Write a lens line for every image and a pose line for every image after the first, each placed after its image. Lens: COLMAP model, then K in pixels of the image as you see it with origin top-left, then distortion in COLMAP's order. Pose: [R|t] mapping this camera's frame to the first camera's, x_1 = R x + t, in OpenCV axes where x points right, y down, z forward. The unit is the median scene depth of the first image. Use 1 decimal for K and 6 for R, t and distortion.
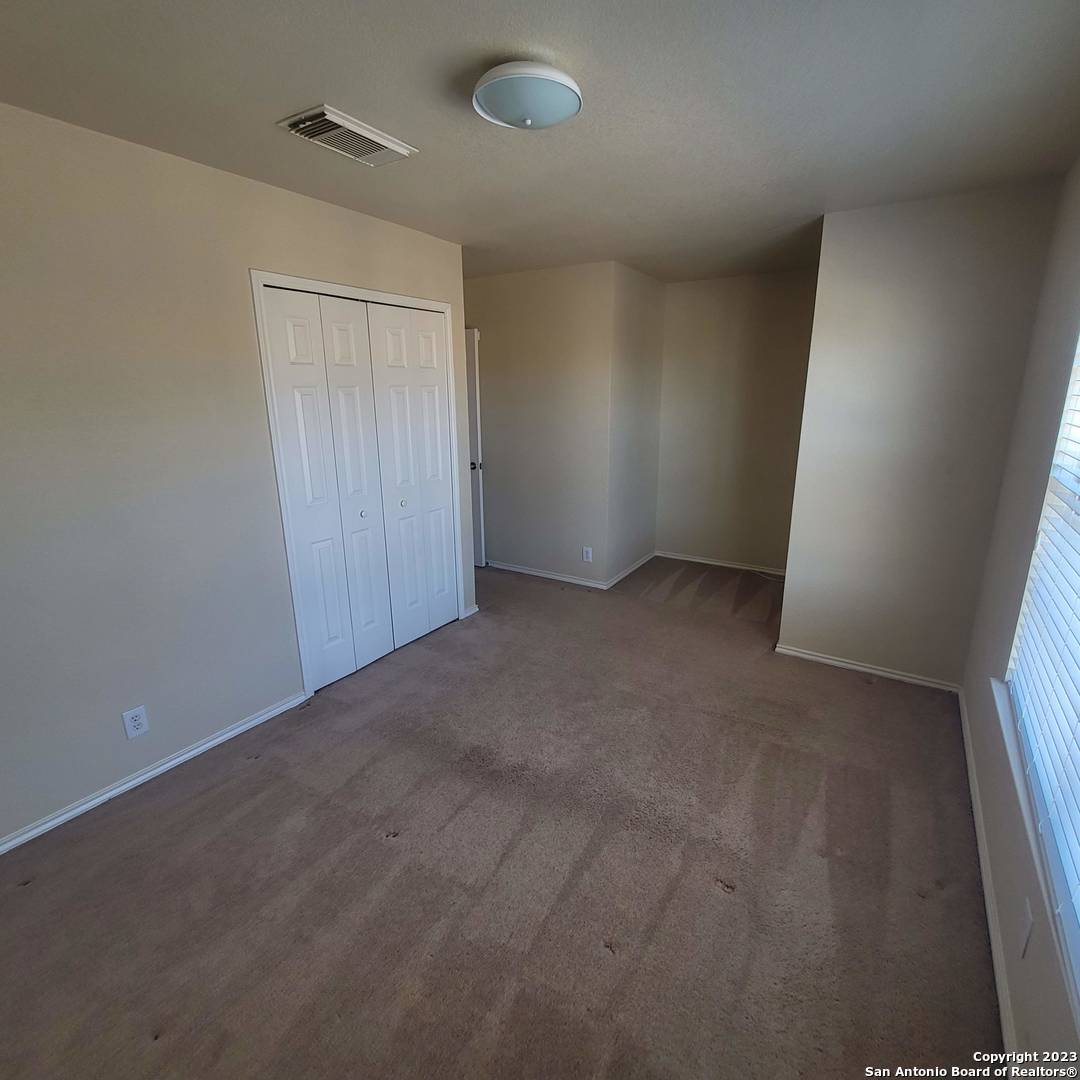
lens RADIAL K [[565.1, 0, 540.1], [0, 565.1, 536.1], [0, 0, 1]] dist [0.001945, -0.001638]
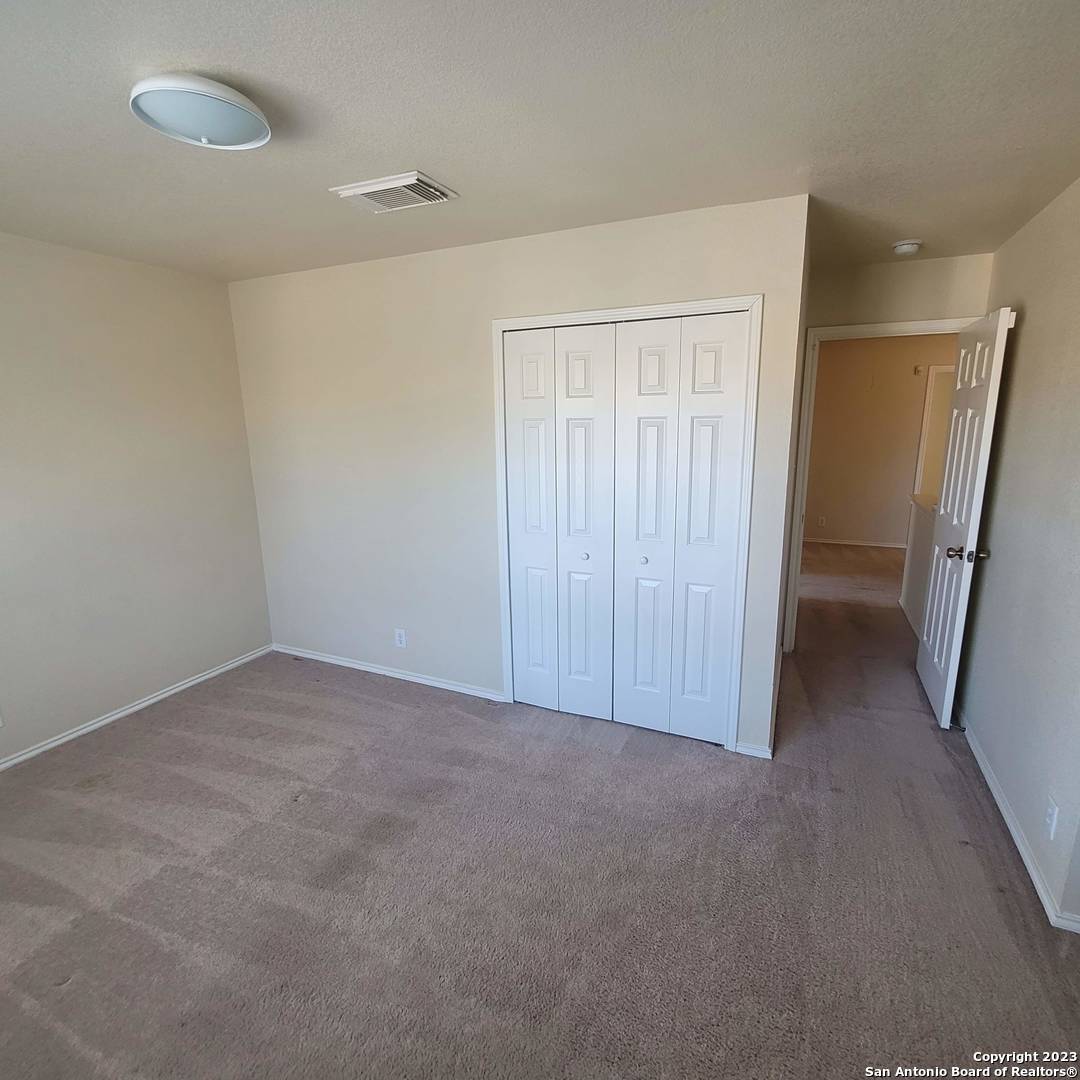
lens RADIAL K [[565.1, 0, 539.7], [0, 565.1, 543.6], [0, 0, 1]] dist [0.001945, -0.001638]
pose [[0.133953, 0.216340, -0.967085, 0.586728], [-0.238576, 0.954218, 0.180416, -0.217713], [0.961841, 0.206556, 0.179434, 0.795474]]
